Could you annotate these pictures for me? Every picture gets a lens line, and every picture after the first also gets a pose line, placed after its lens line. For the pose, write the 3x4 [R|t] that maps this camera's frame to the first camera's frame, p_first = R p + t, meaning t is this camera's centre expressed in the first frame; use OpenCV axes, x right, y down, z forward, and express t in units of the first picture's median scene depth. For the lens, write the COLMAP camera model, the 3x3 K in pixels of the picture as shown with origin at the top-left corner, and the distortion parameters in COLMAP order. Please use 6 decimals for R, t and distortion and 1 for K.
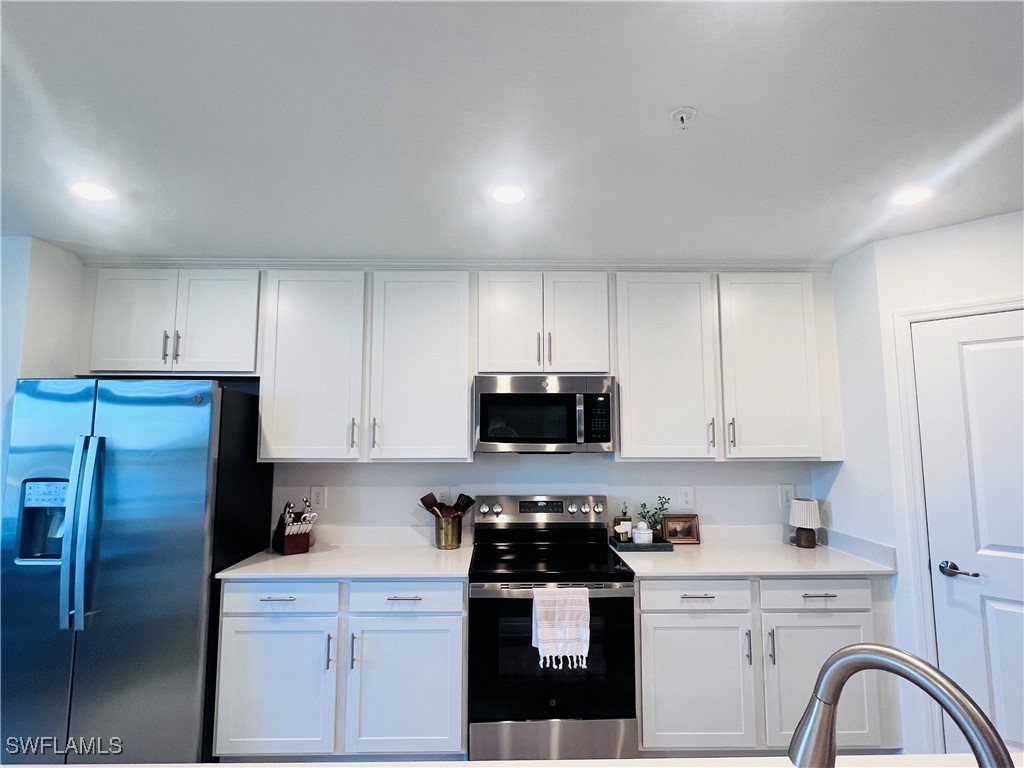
lens RADIAL K [[516.2, 0, 509.4], [0, 516.2, 387.2], [0, 0, 1]] dist [-0.000839, -0.000364]
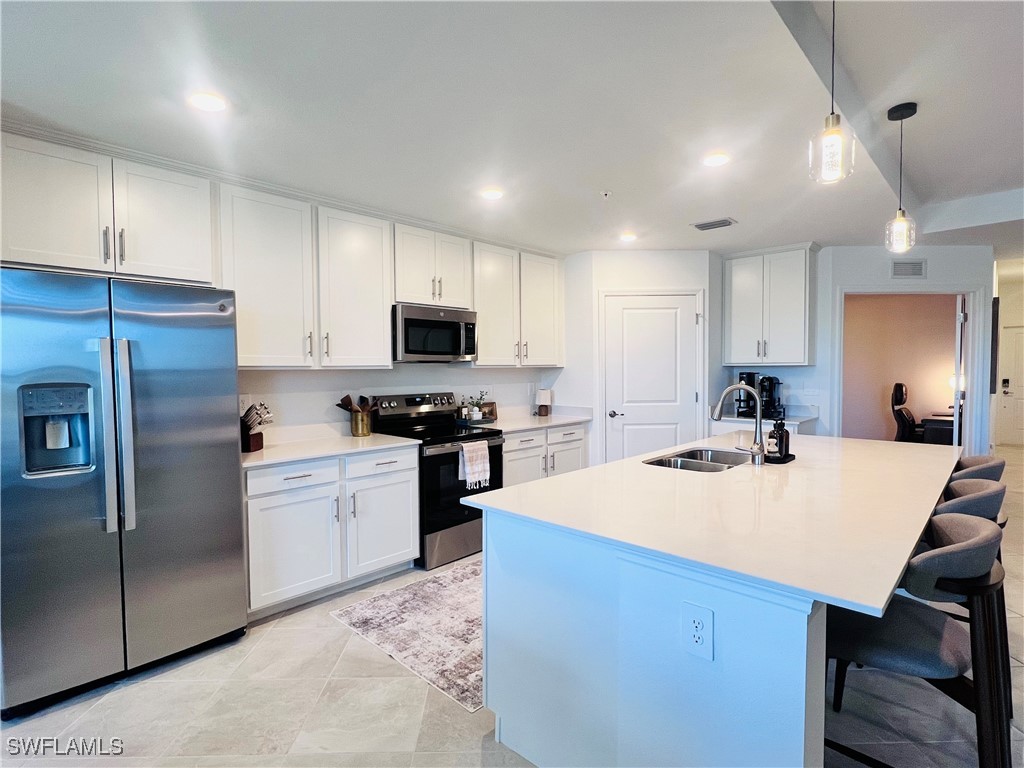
lens RADIAL K [[516.2, 0, 507.1], [0, 516.2, 385.6], [0, 0, 1]] dist [-0.000839, -0.000364]
pose [[0.712461, -0.030170, 0.701063, -0.808995], [-0.059930, 0.992809, 0.103629, 0.031842], [-0.699148, -0.115846, 0.705529, -0.165865]]
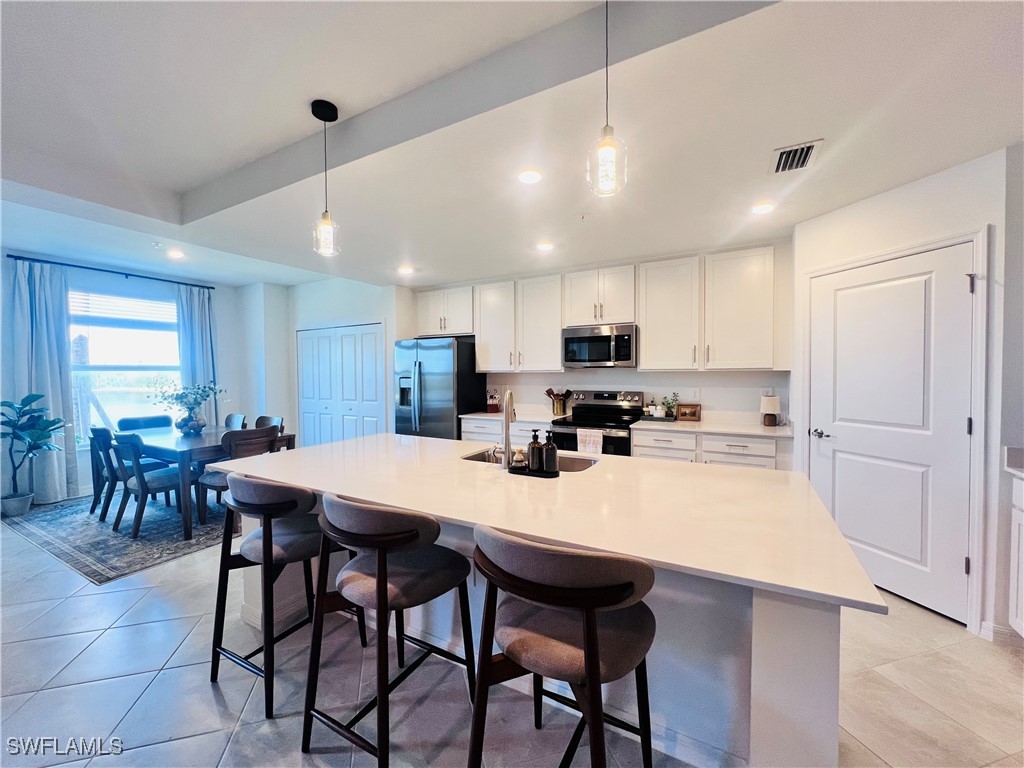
lens RADIAL K [[411.3, 0, 511.0], [0, 411.3, 382.3], [0, 0, 1]] dist [-0.001422, -0.000134]
pose [[0.861105, 0.007039, -0.508379, 0.565064], [0.055589, 0.992606, 0.107901, 0.000468], [0.505379, -0.121174, 0.854347, -0.474485]]
